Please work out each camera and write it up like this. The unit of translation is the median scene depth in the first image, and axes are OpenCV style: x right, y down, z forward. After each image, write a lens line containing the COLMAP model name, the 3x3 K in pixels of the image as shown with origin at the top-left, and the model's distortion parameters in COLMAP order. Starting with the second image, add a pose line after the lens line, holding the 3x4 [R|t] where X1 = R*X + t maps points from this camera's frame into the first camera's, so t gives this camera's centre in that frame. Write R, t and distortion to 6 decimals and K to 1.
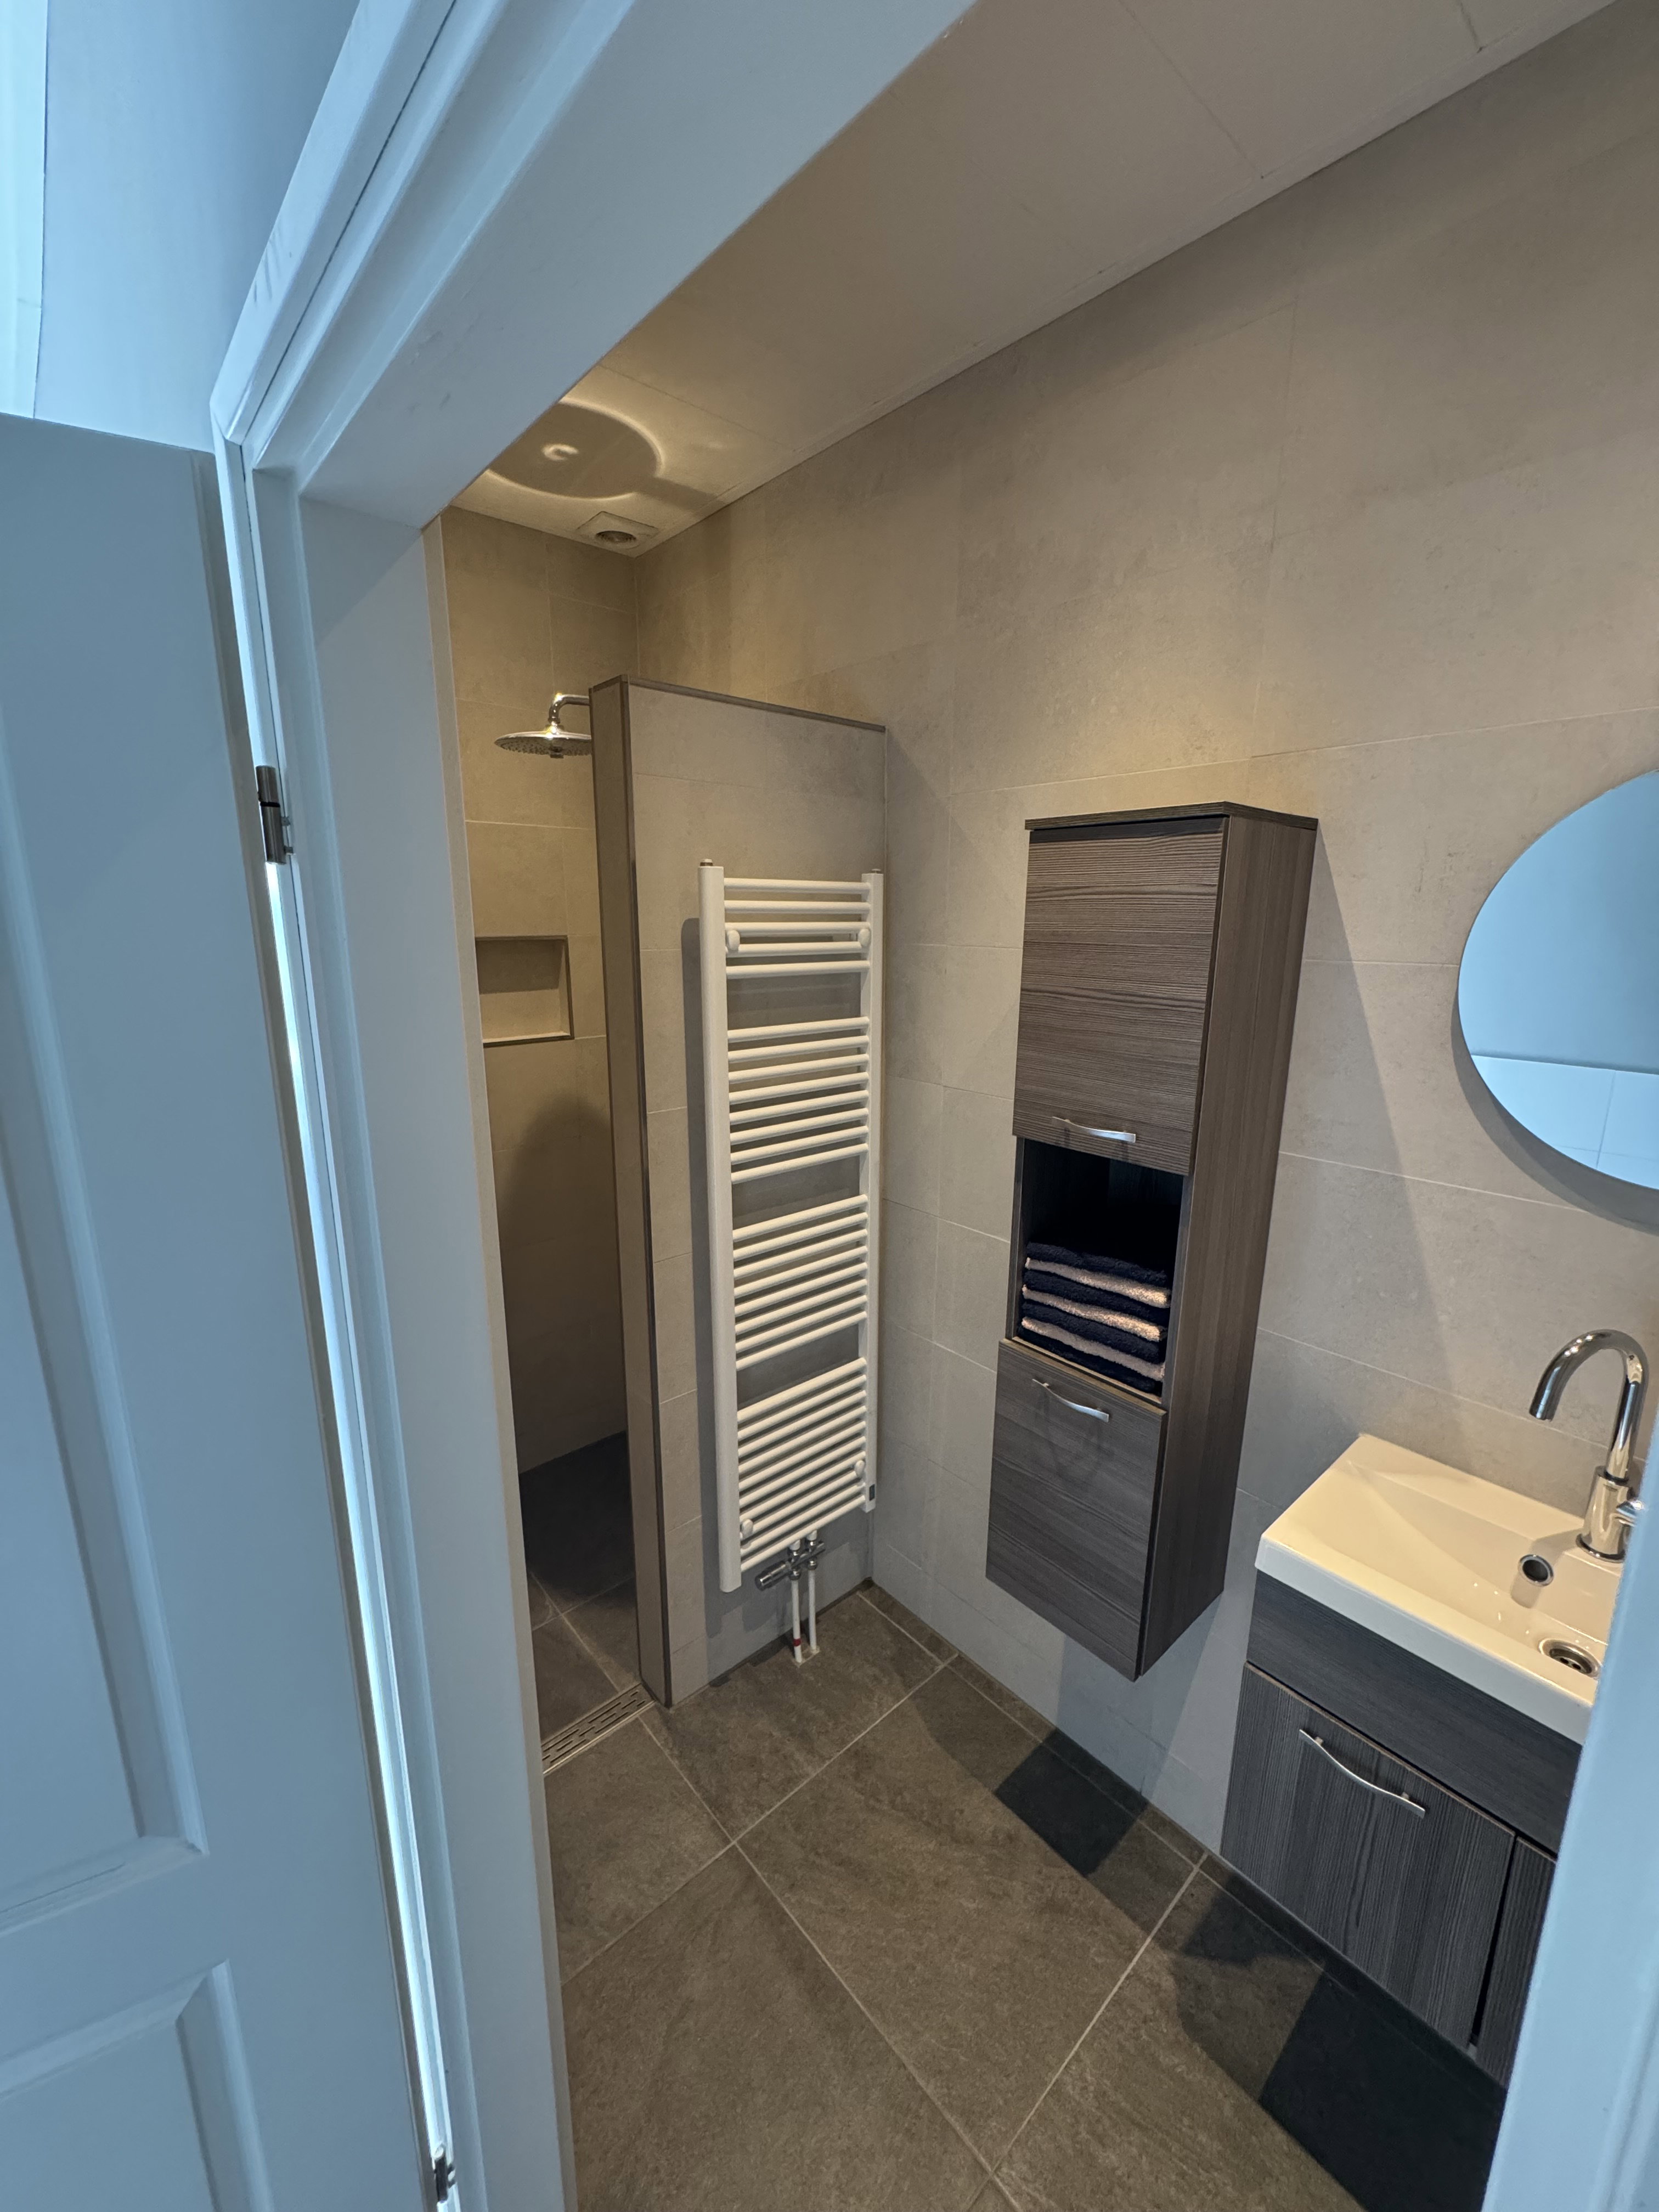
lens RADIAL K [[886.9, 0, 829.8], [0, 886.9, 1107.5], [0, 0, 1]] dist [-0.001916, 0.001308]
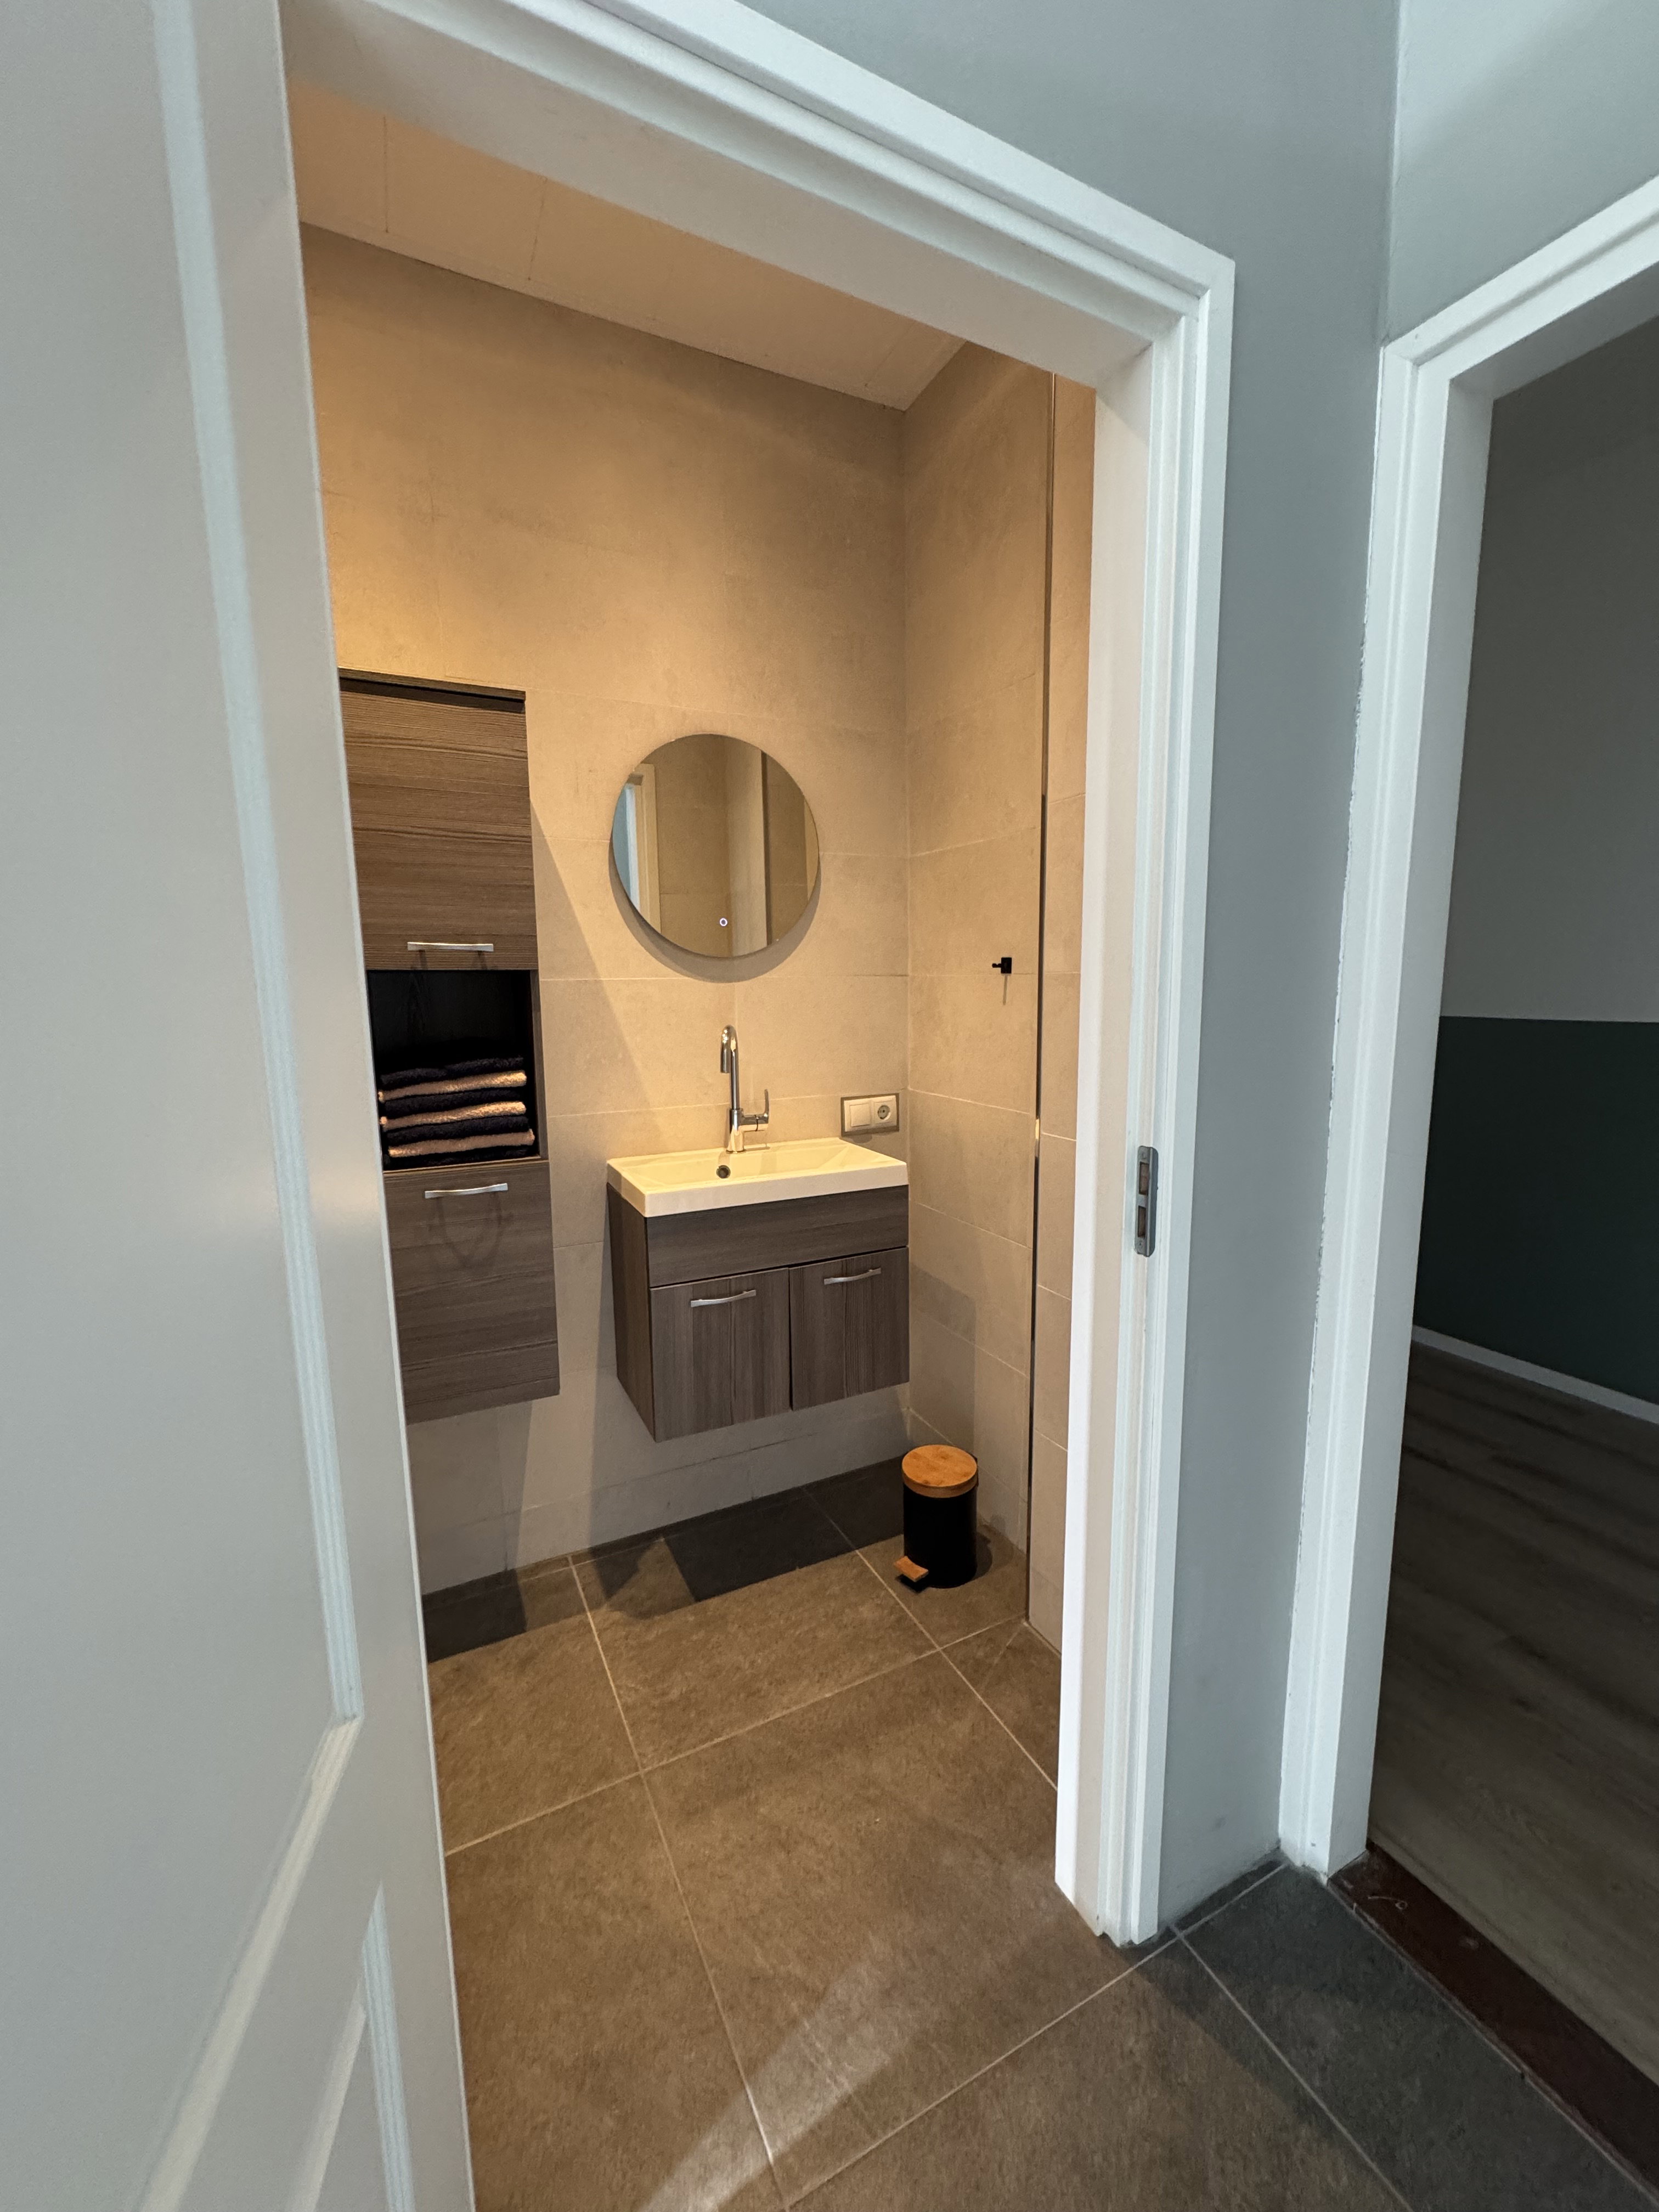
lens RADIAL K [[886.9, 0, 829.5], [0, 886.9, 1106.6], [0, 0, 1]] dist [-0.001916, 0.001308]
pose [[0.258318, -0.146413, 0.954901, -0.717554], [0.220822, 0.971228, 0.089181, 0.230332], [-0.940484, 0.187826, 0.283217, 0.211853]]
